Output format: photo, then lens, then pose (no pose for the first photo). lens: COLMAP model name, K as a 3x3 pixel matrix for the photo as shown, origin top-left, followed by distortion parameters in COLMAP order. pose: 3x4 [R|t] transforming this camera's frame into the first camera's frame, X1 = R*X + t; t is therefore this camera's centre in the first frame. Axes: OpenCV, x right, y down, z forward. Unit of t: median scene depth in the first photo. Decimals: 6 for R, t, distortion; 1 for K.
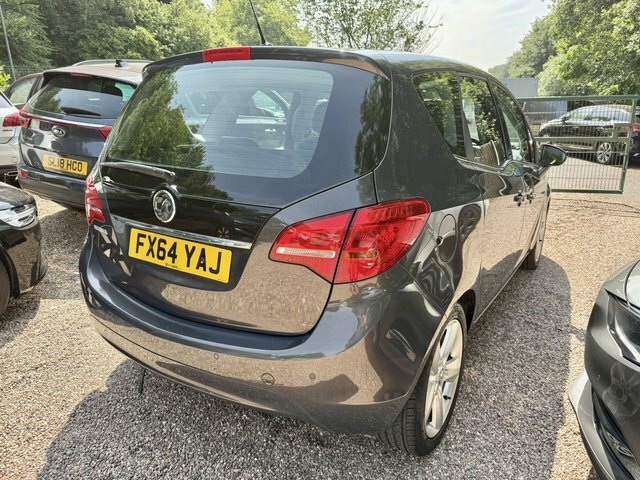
lens RADIAL K [[462.4, 0, 317.7], [0, 462.4, 241.3], [0, 0, 1]] dist [-0.002412, -0.001636]
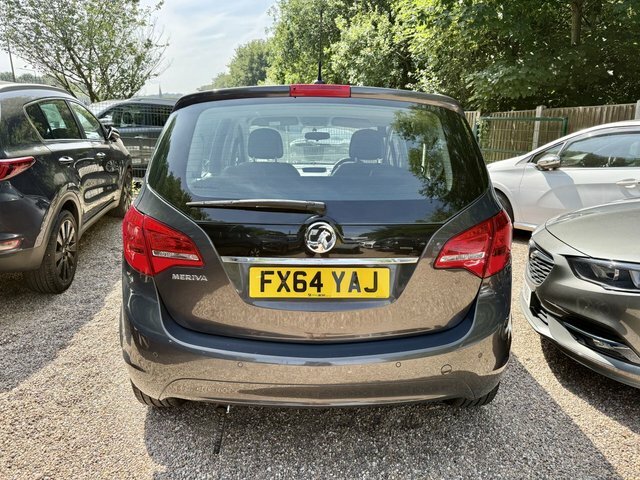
lens RADIAL K [[462.4, 0, 317.7], [0, 462.4, 241.3], [0, 0, 1]] dist [-0.002412, -0.001636]
pose [[0.830508, -0.132600, 0.540994, -0.679100], [0.151241, 0.988445, 0.010094, -0.060174], [-0.536082, 0.073437, 0.840966, 0.095892]]
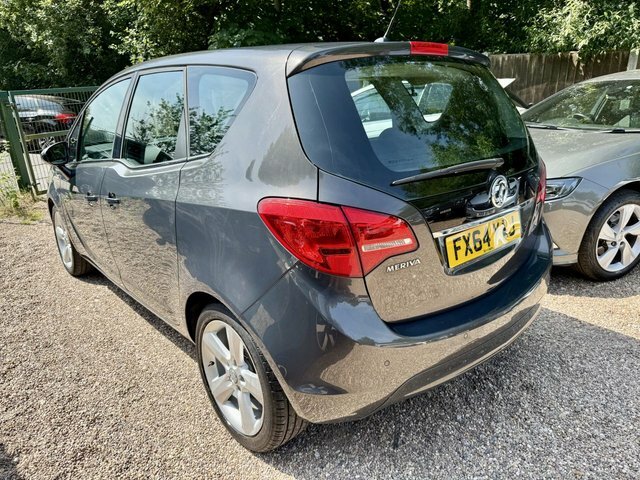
lens RADIAL K [[460.7, 0, 324.0], [0, 460.7, 241.9], [0, 0, 1]] dist [-0.003019, 0.000088]
pose [[0.278063, -0.318200, 0.906328, -1.102978], [0.296492, 0.925898, 0.234106, -0.260773], [-0.913659, 0.203623, 0.351802, 0.766728]]
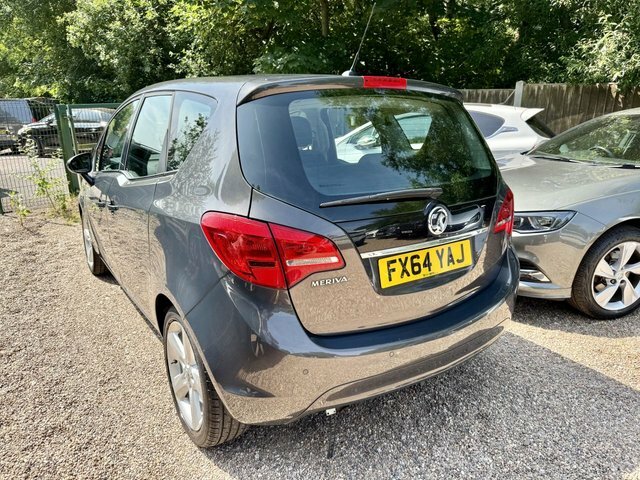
lens RADIAL K [[460.5, 0, 320.0], [0, 460.5, 240.0], [0, 0, 1]] dist [0.001328, -0.003571]
pose [[0.396856, -0.255373, 0.881640, -1.097365], [0.255228, 0.953339, 0.161254, -0.216541], [-0.881682, 0.161025, 0.443517, 0.572824]]
